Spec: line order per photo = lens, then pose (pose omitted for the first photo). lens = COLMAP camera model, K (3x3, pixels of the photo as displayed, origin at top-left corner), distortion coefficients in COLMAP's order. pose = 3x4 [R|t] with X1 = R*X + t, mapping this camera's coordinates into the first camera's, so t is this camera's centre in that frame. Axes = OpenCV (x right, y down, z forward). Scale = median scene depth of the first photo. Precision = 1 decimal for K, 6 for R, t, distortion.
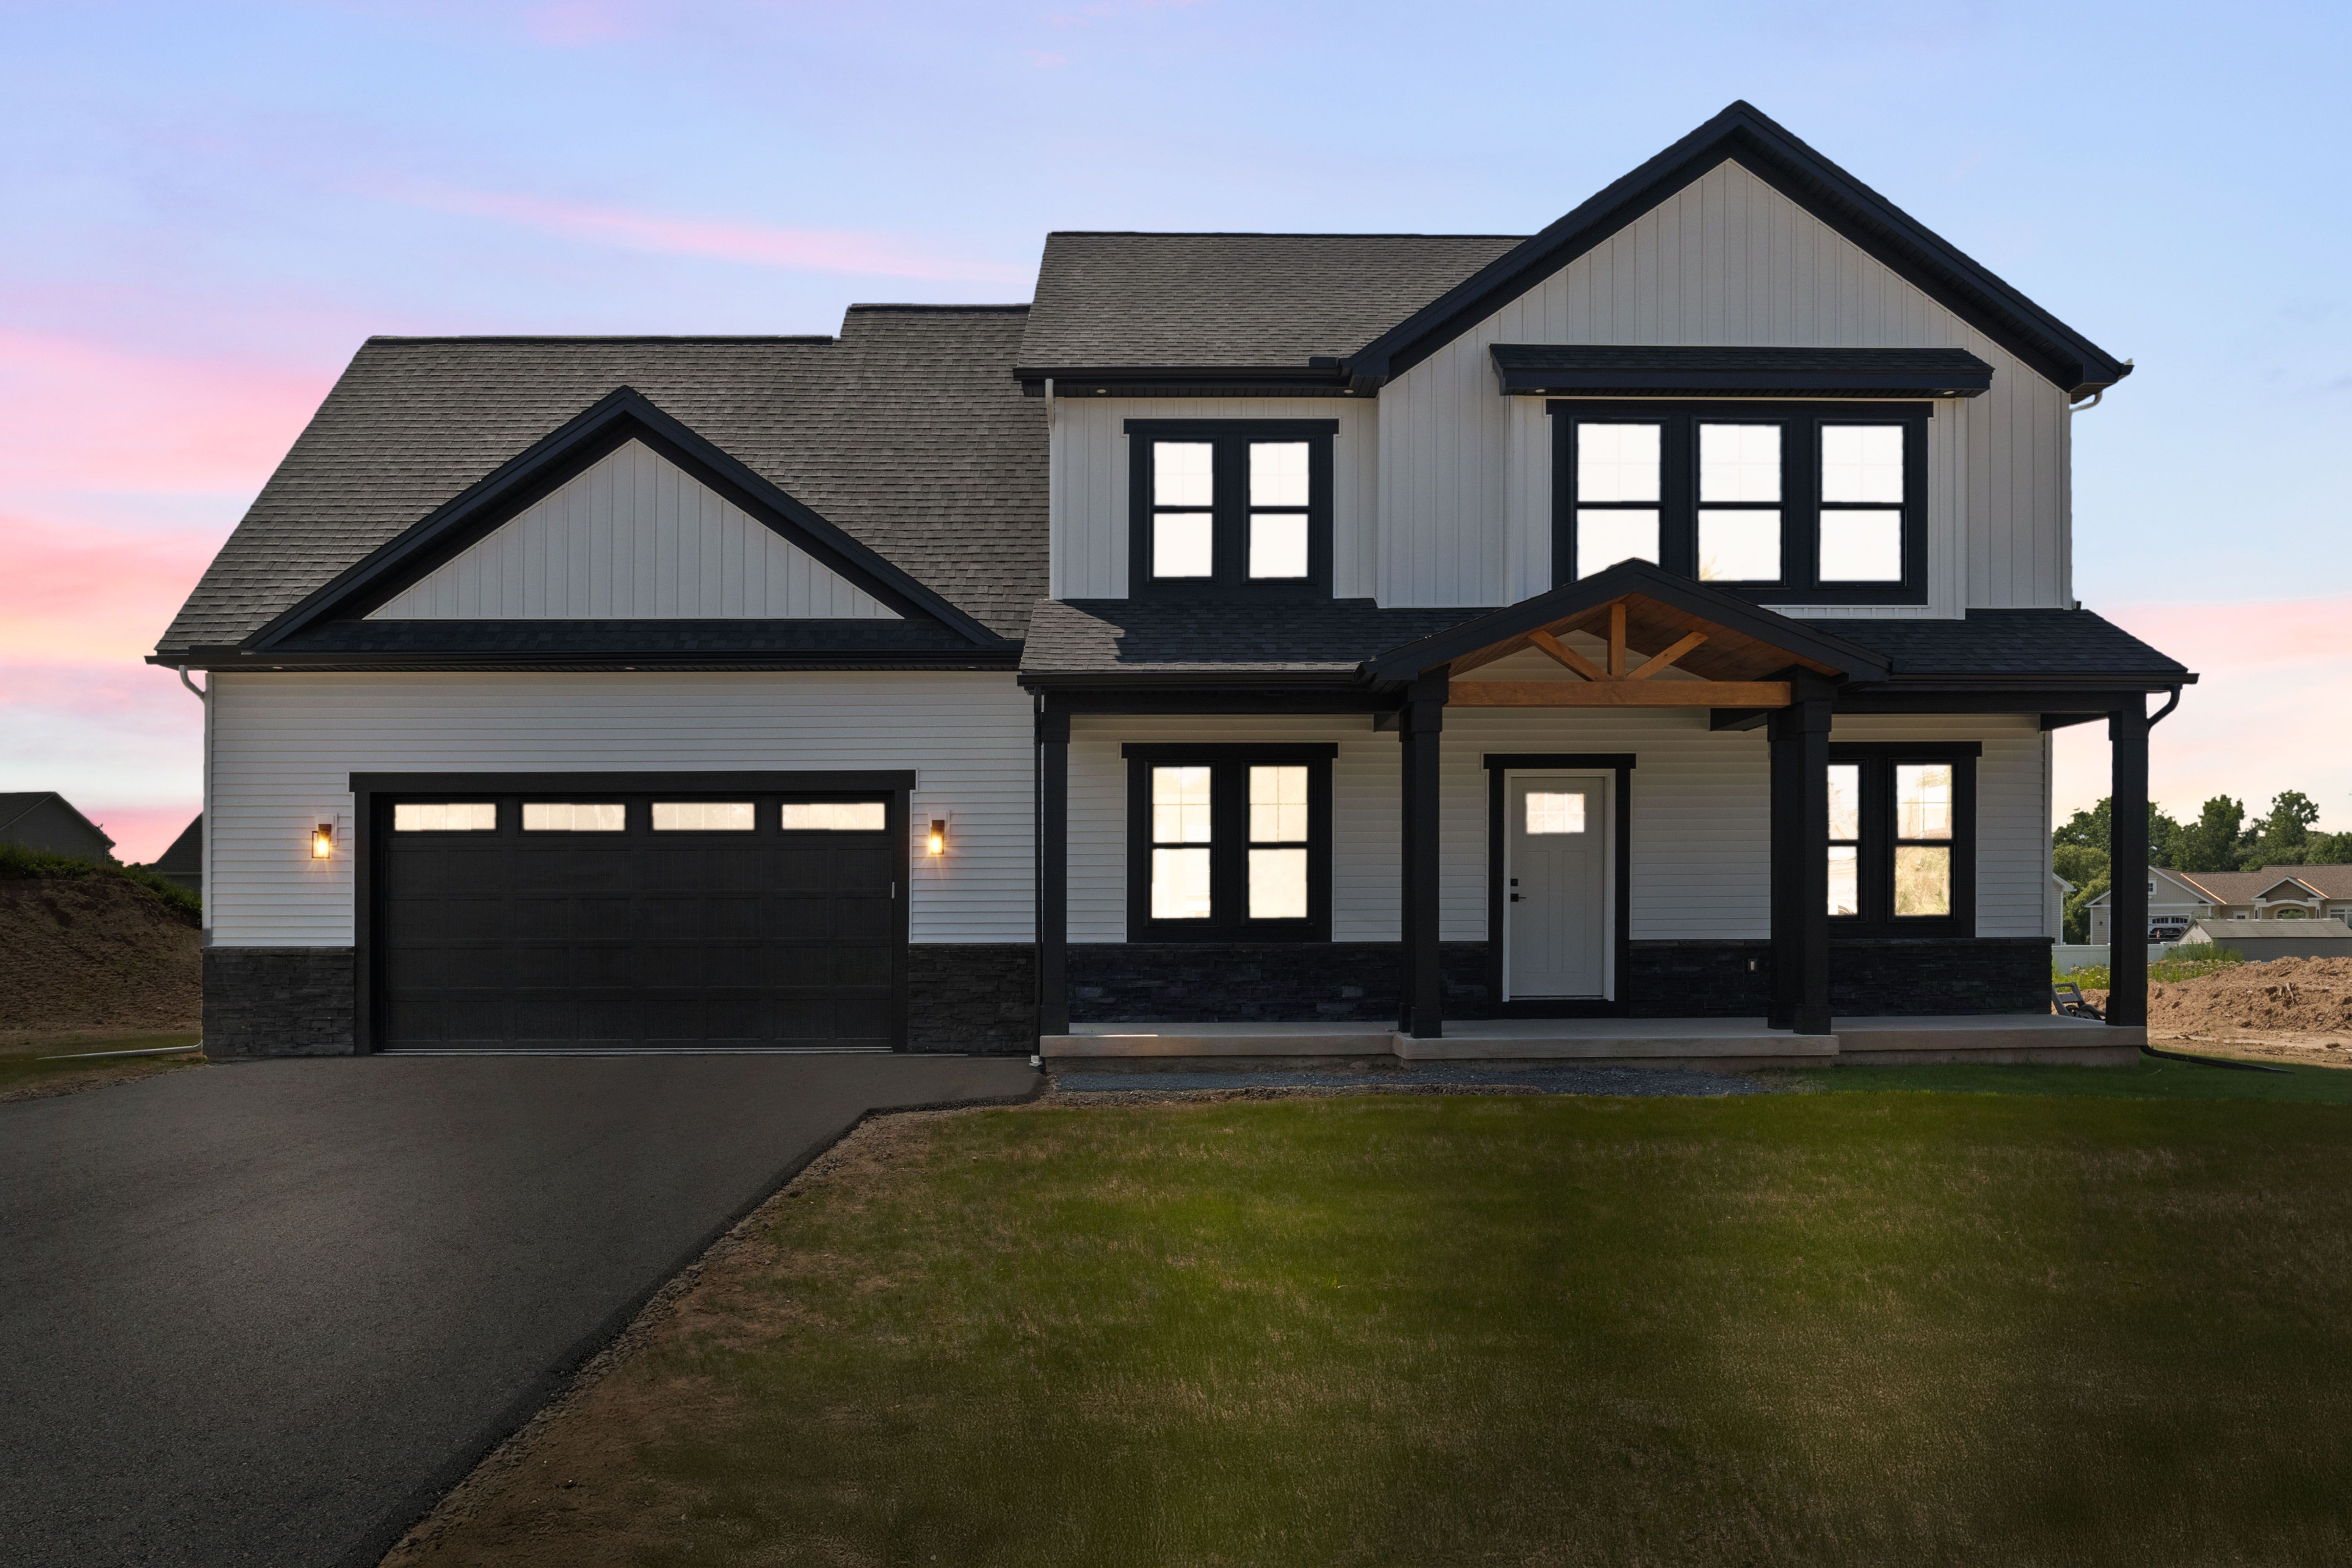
lens RADIAL K [[1697.8, 0, 1174.7], [0, 1697.8, 907.0], [0, 0, 1]] dist [-0.009459, -0.001133]
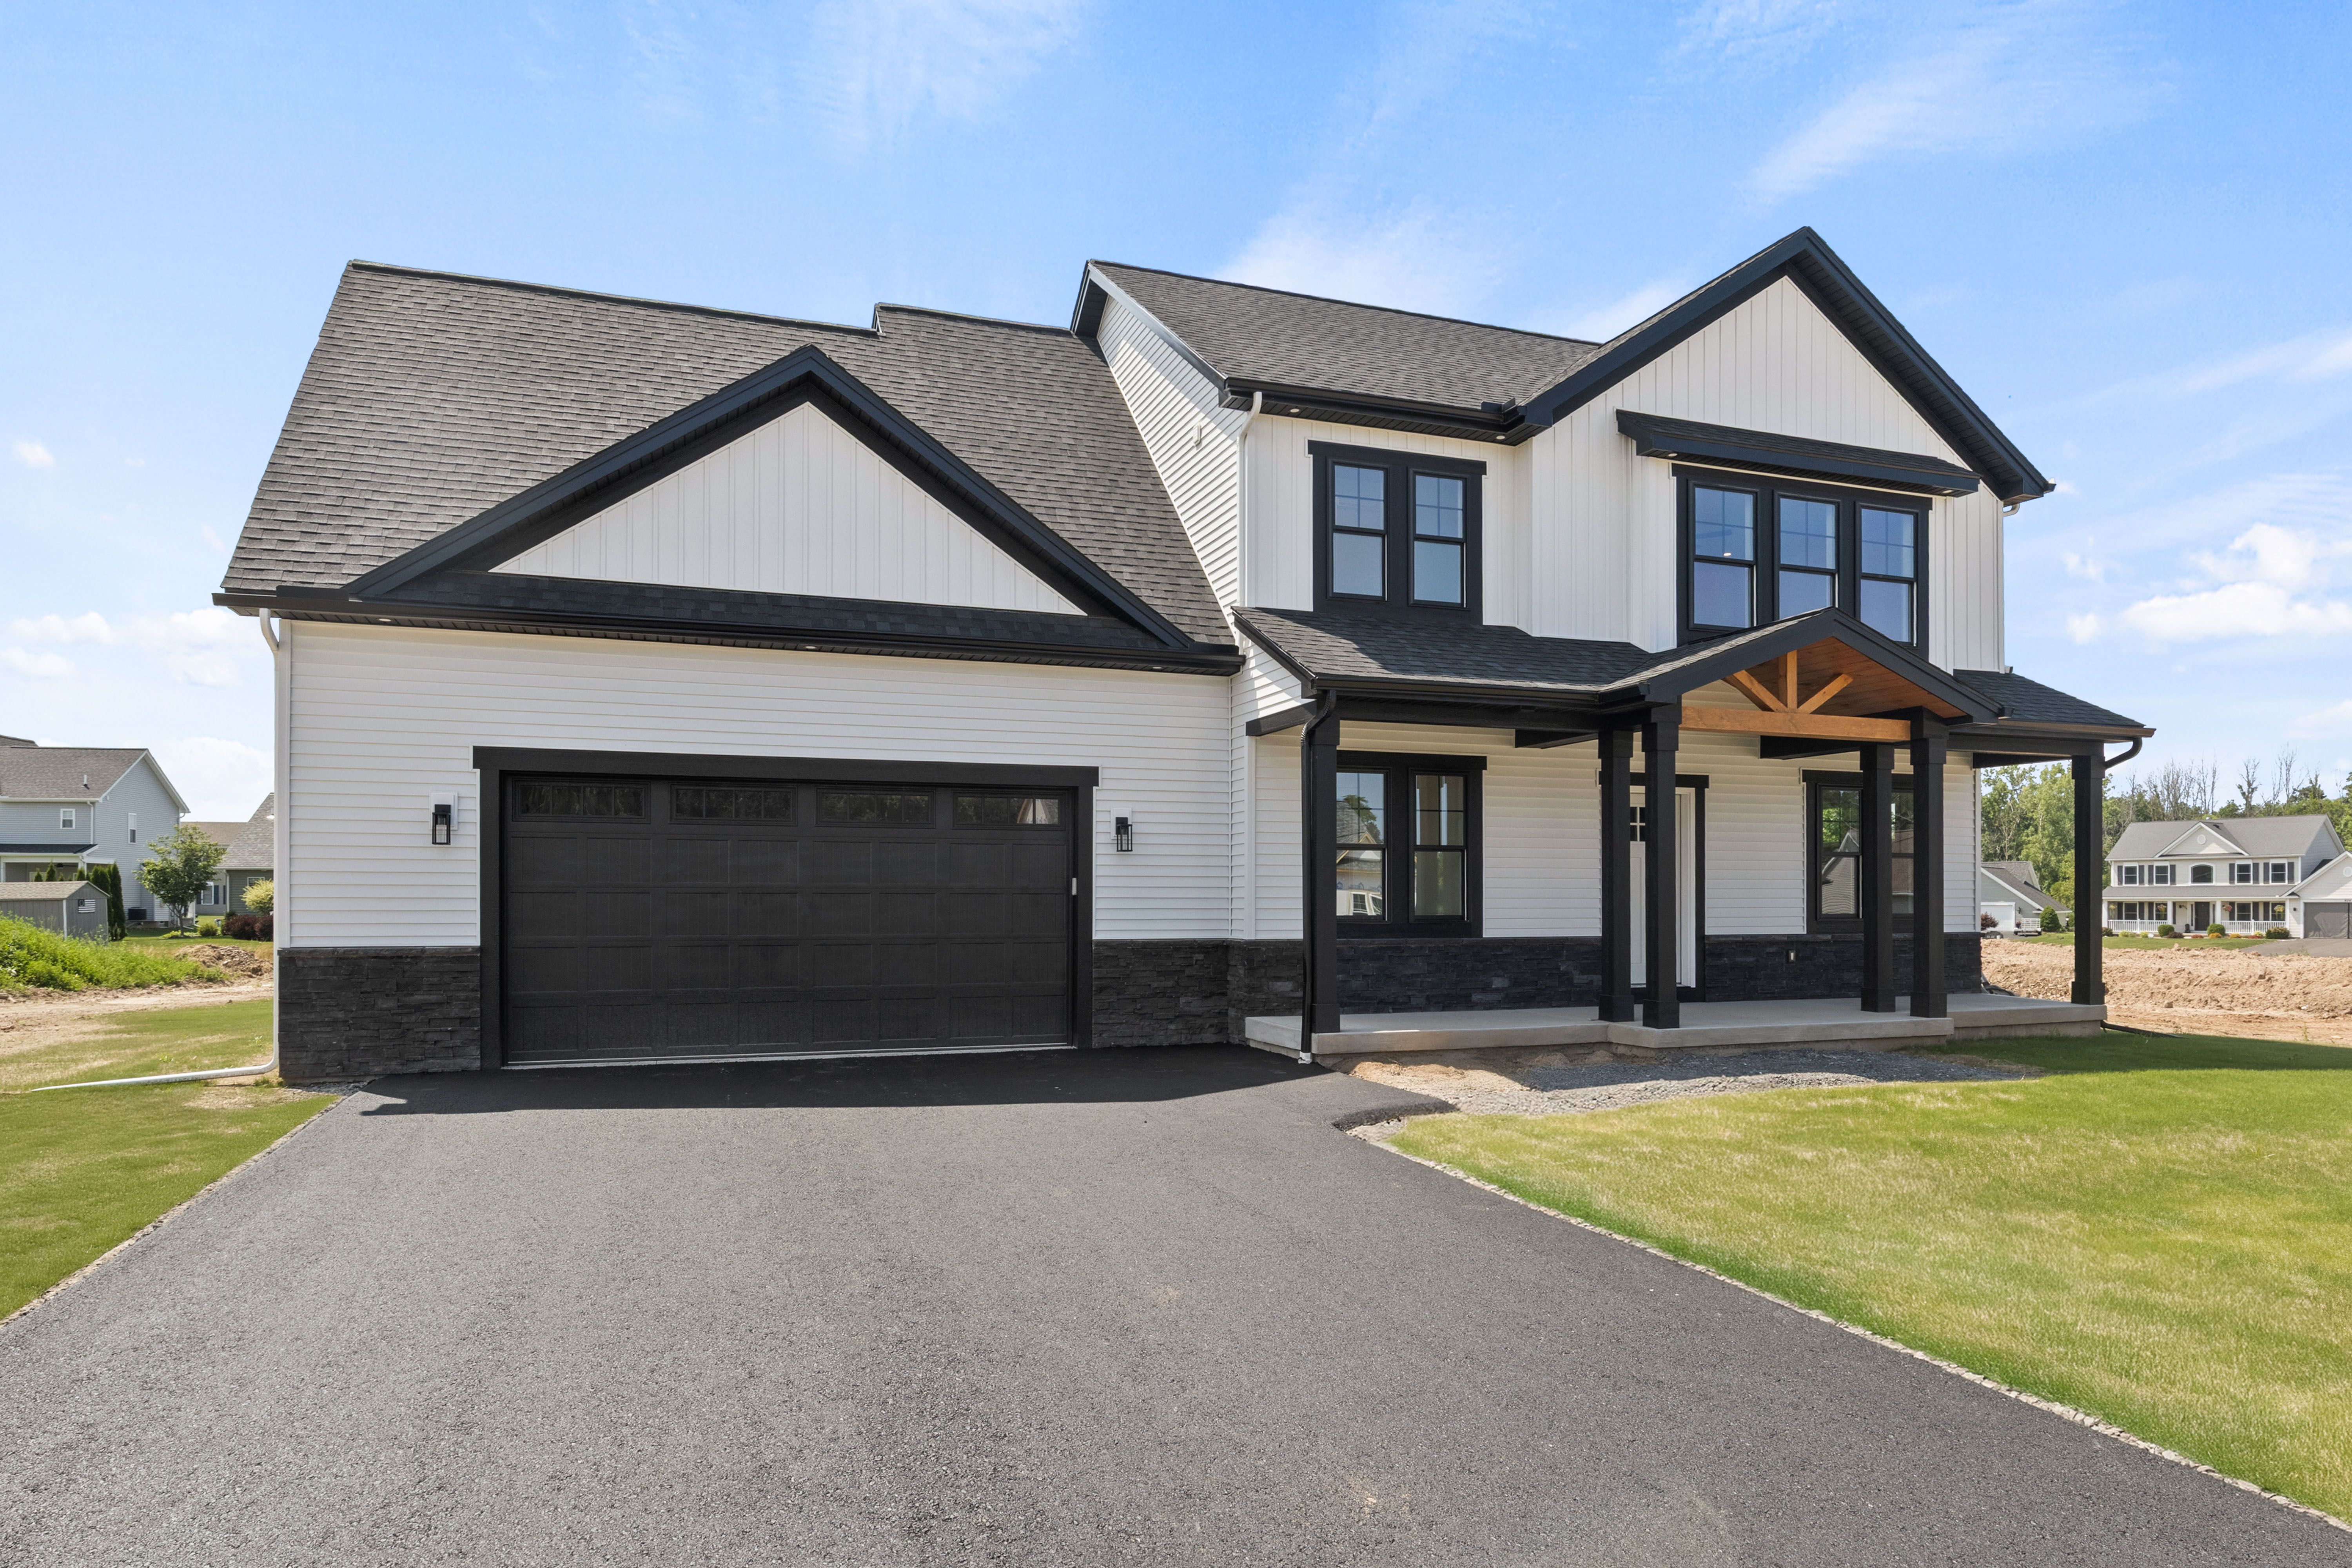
lens RADIAL K [[1385.3, 0, 1177.9], [0, 1385.3, 888.7], [0, 0, 1]] dist [0.001066, 0.000070]
pose [[0.947530, 0.007858, 0.319571, -0.378926], [-0.007946, 0.999968, -0.001030, -0.008460], [-0.319569, -0.001563, 0.947562, 0.213324]]
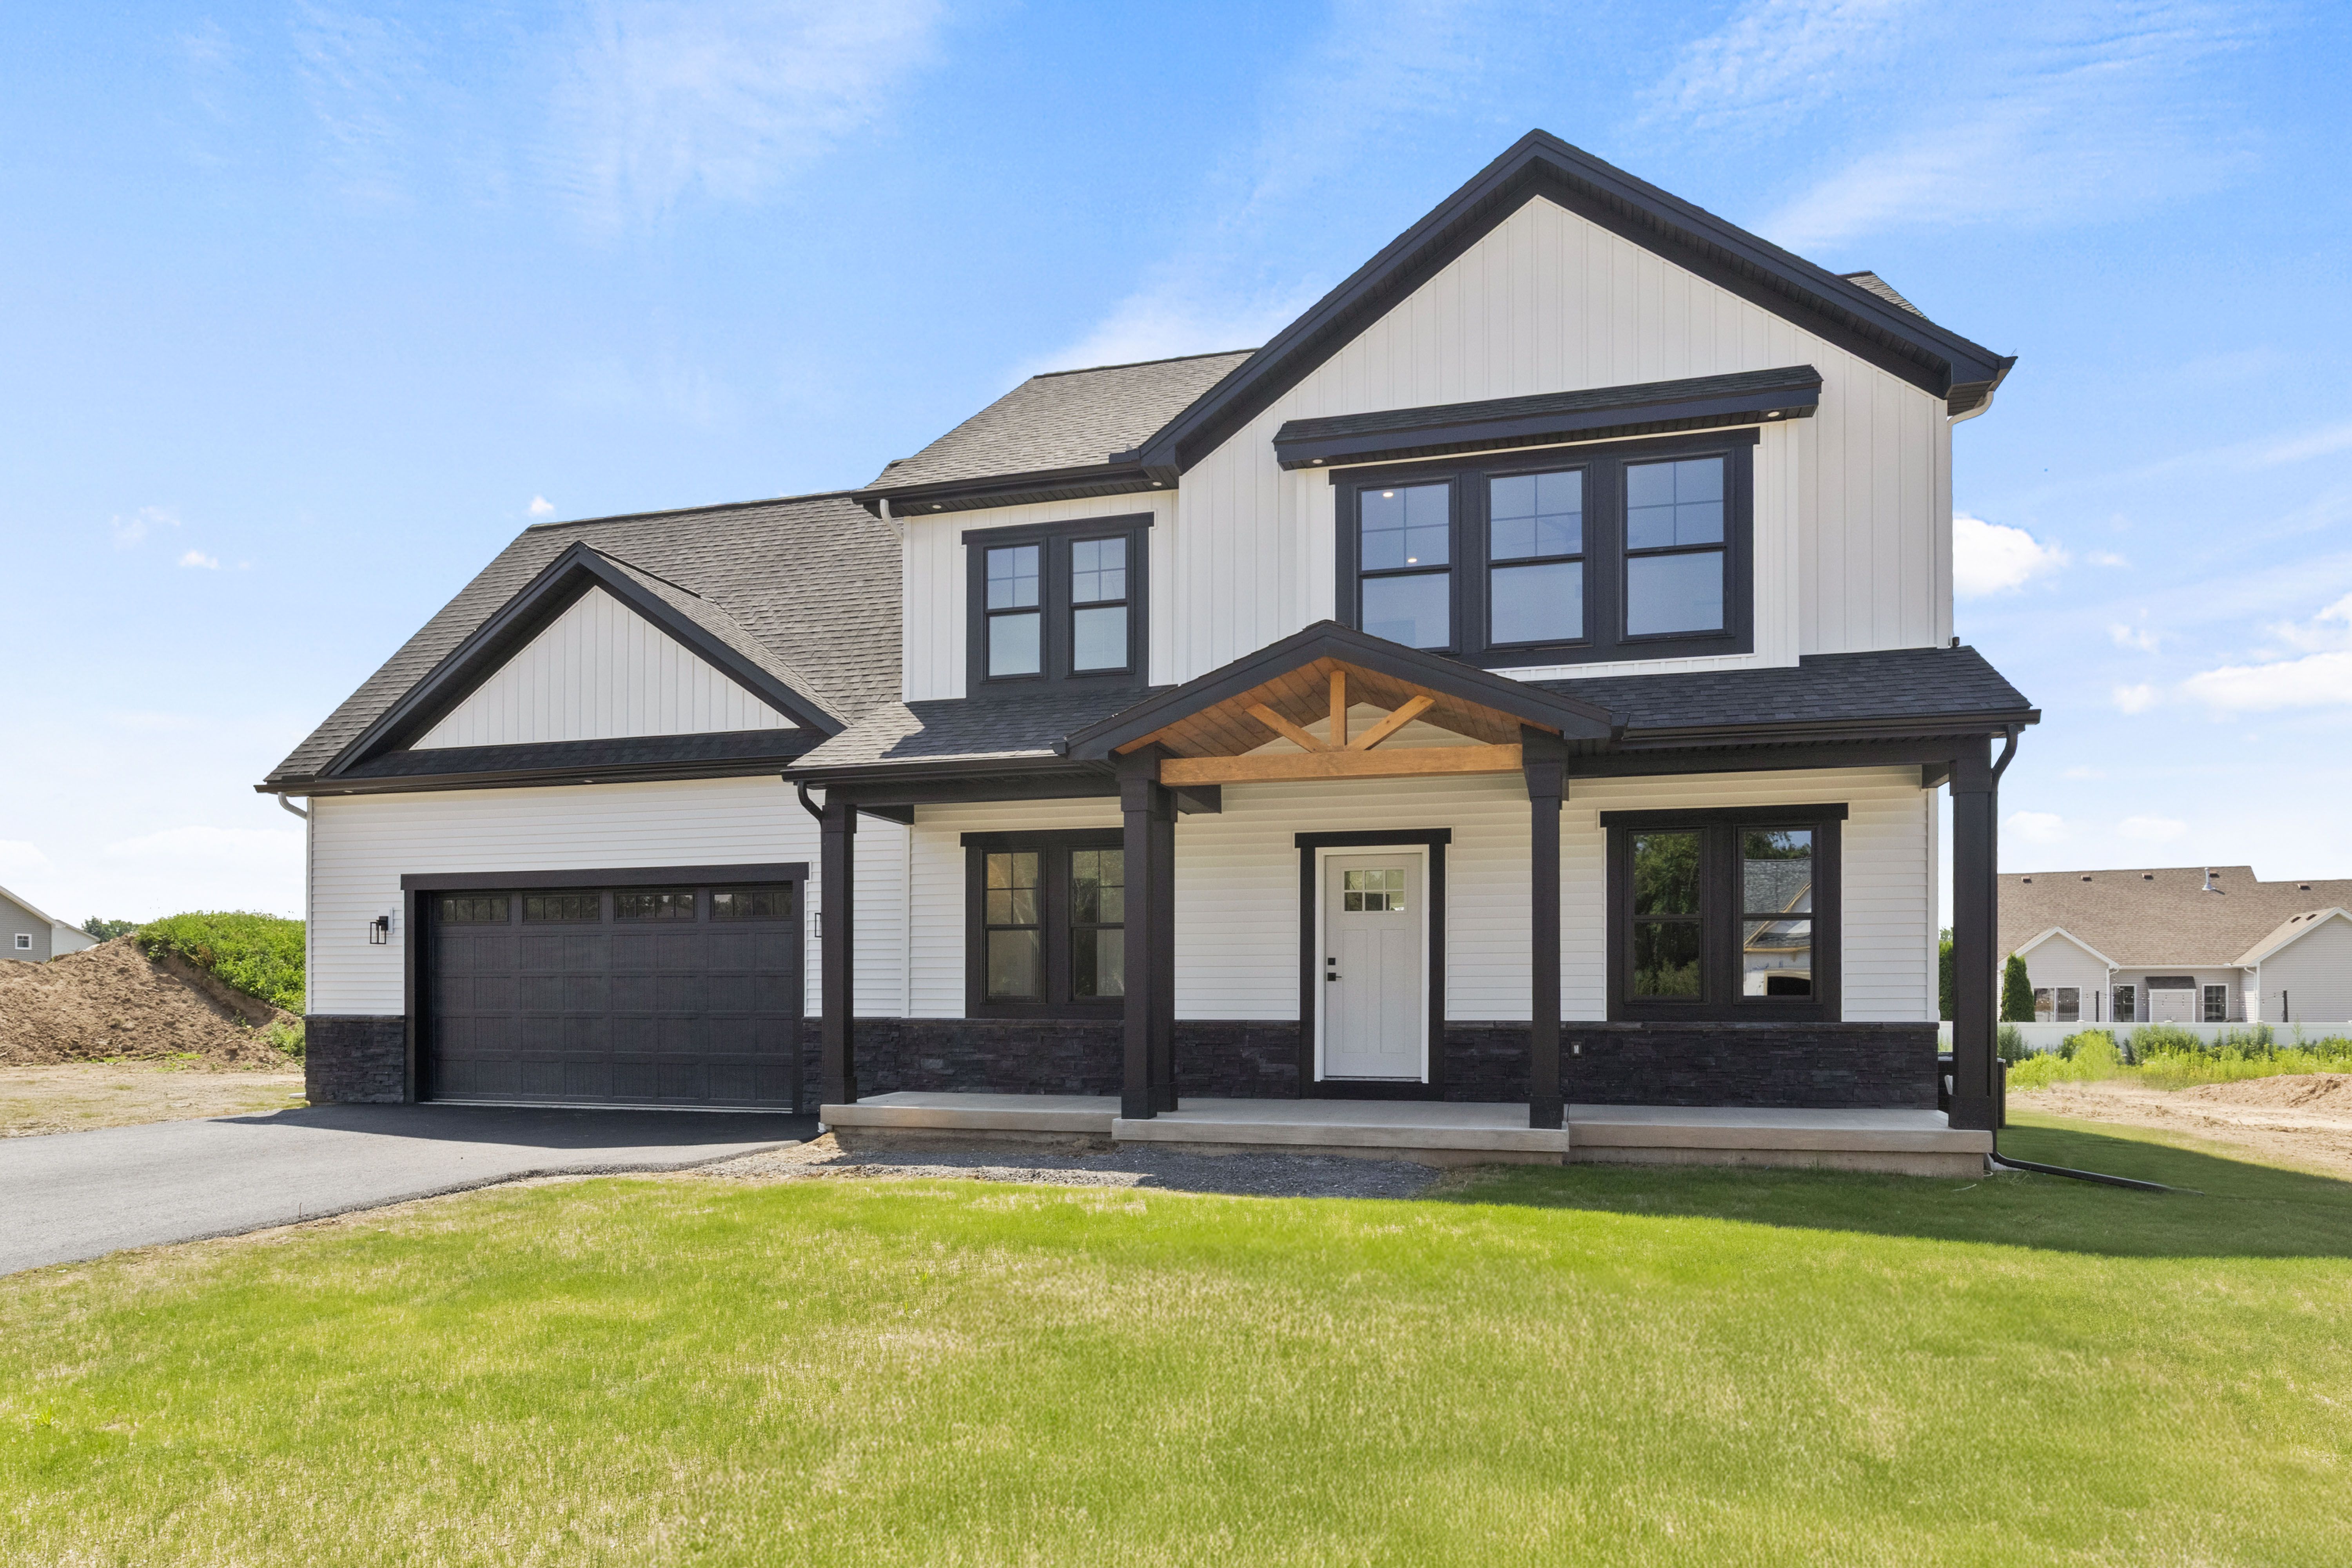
lens RADIAL K [[1412.3, 0, 1177.8], [0, 1412.3, 971.0], [0, 0, 1]] dist [0.002733, 0.000741]
pose [[0.955184, -0.000124, -0.296011, 0.365700], [-0.000530, 0.999998, -0.002129, -0.007189], [0.296011, 0.002191, 0.955182, 0.186364]]
